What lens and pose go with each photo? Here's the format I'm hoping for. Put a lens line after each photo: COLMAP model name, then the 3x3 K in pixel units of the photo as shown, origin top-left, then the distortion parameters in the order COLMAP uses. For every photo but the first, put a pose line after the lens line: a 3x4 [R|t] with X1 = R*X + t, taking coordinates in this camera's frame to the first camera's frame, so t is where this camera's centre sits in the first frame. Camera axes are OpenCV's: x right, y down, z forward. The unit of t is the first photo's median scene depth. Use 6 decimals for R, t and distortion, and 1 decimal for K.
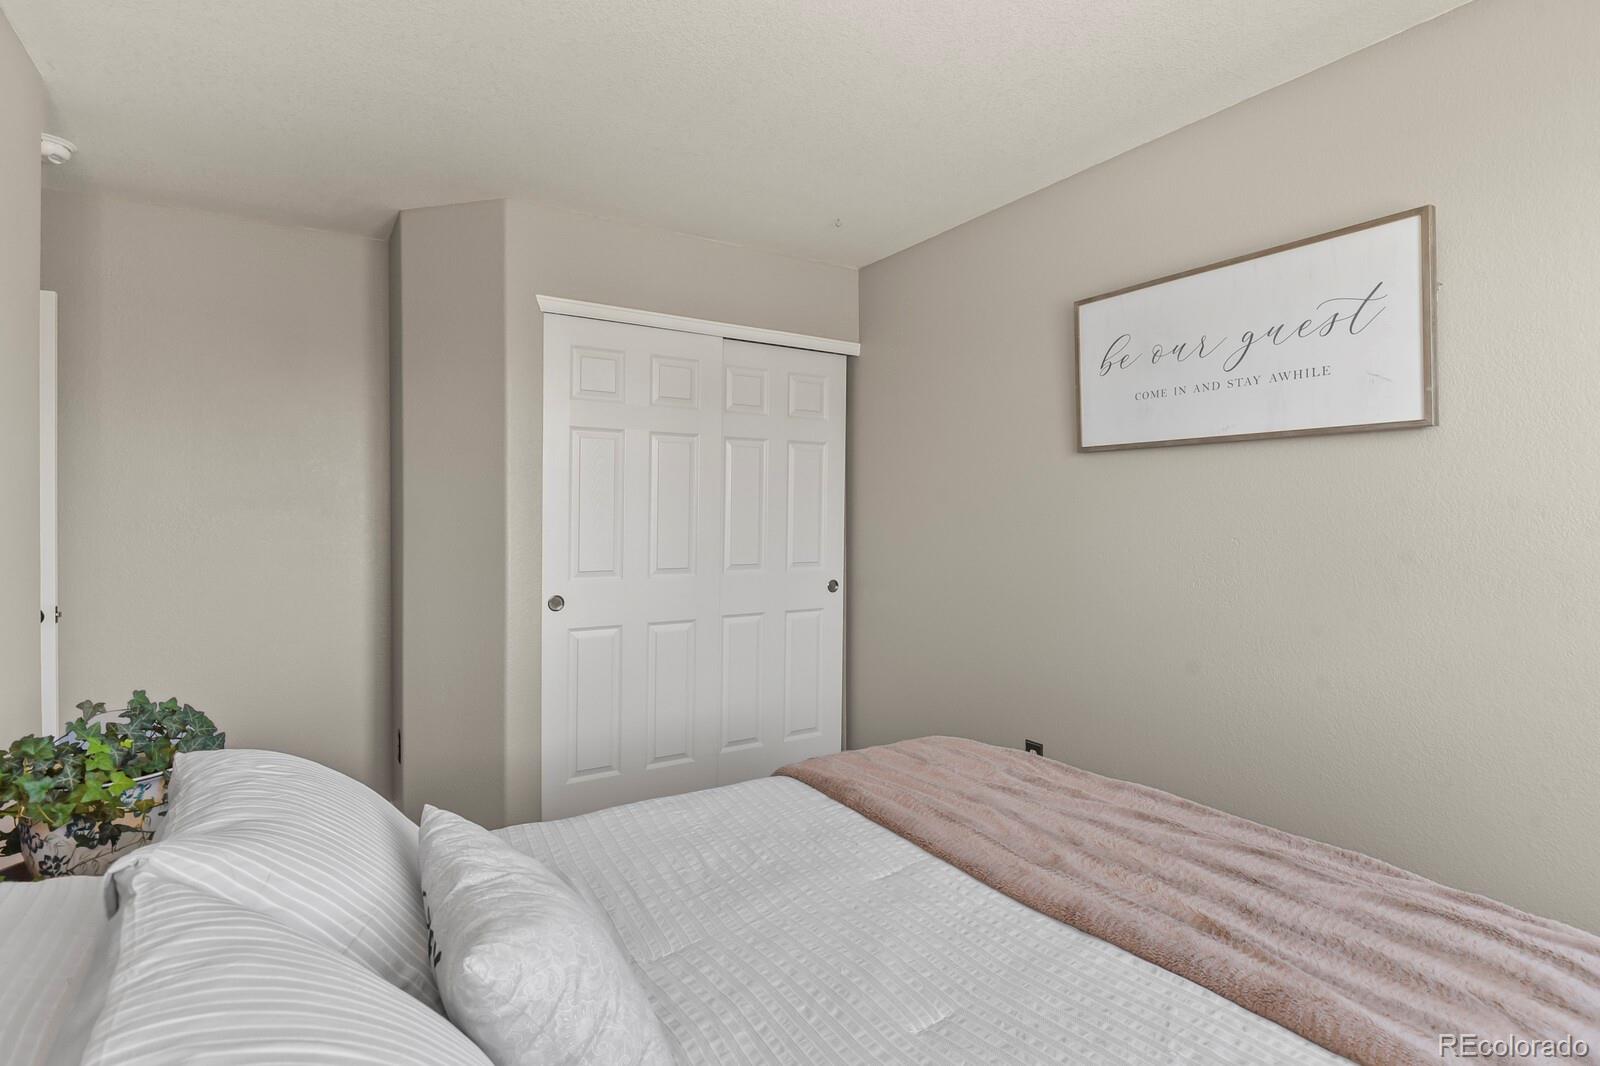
lens RADIAL K [[787.8, 0, 794.0], [0, 787.8, 528.9], [0, 0, 1]] dist [-0.005785, -0.000715]
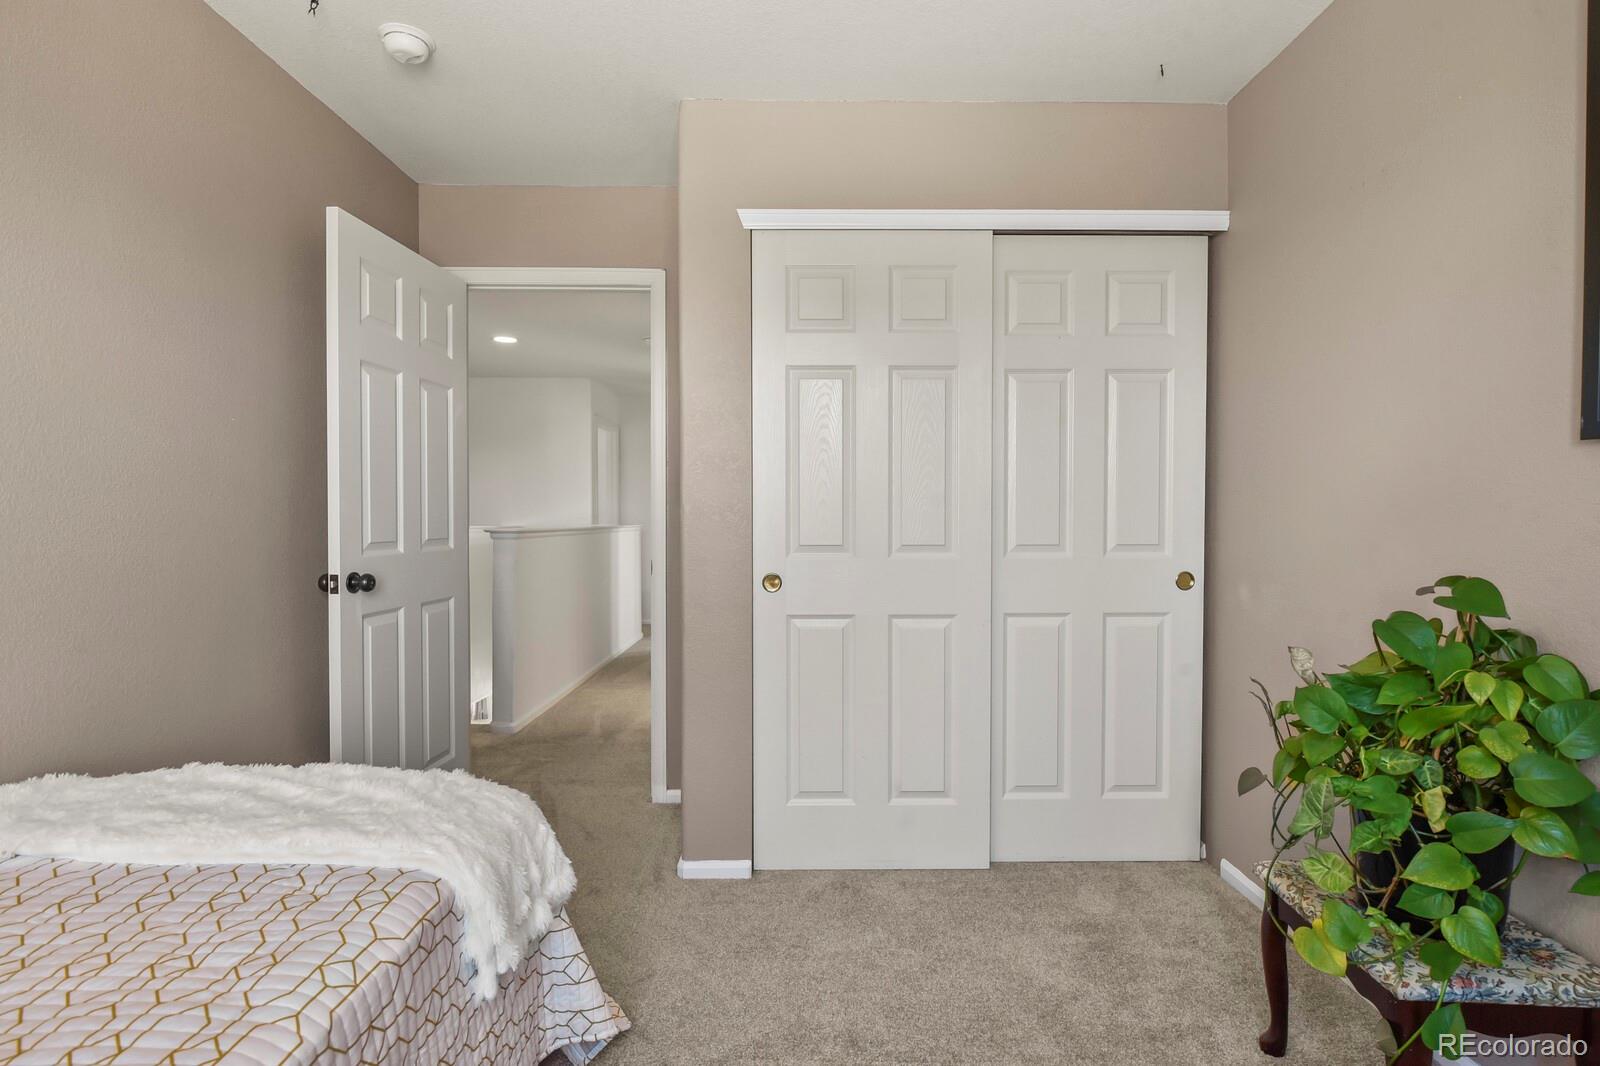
lens RADIAL K [[787.8, 0, 800.4], [0, 787.8, 524.7], [0, 0, 1]] dist [-0.005785, -0.000715]
pose [[0.841570, 0.016853, -0.539884, 0.145143], [-0.008527, 0.999803, 0.017919, 0.015850], [0.540080, -0.010476, 0.841548, 0.268996]]
